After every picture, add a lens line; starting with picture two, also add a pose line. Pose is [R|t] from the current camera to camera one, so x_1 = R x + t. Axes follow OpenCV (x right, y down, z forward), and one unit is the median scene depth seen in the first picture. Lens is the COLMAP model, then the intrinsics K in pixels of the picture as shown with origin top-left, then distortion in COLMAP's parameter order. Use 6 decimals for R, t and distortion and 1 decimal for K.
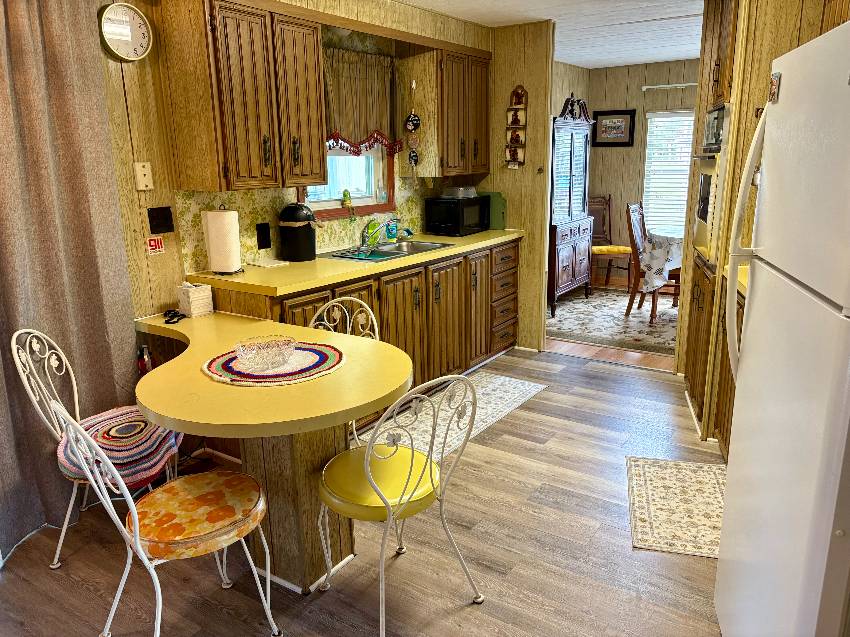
lens RADIAL K [[639.9, 0, 425.5], [0, 639.9, 317.9], [0, 0, 1]] dist [0.000945, -0.002603]
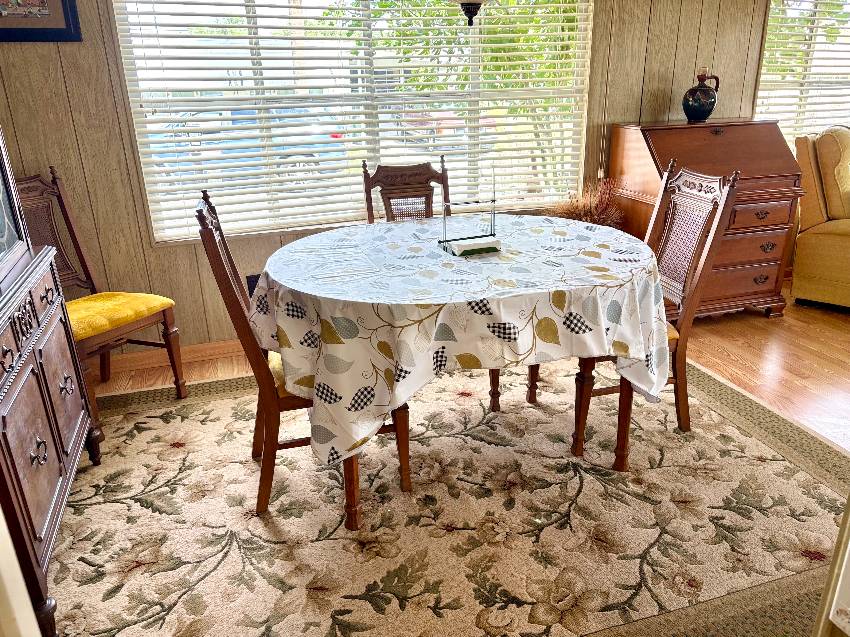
lens RADIAL K [[639.9, 0, 426.4], [0, 639.9, 318.7], [0, 0, 1]] dist [0.000945, -0.002603]
pose [[0.595233, -0.279201, 0.753489, 0.132289], [0.202955, 0.959530, 0.195220, -0.167469], [-0.777501, 0.036723, 0.627809, 0.720309]]
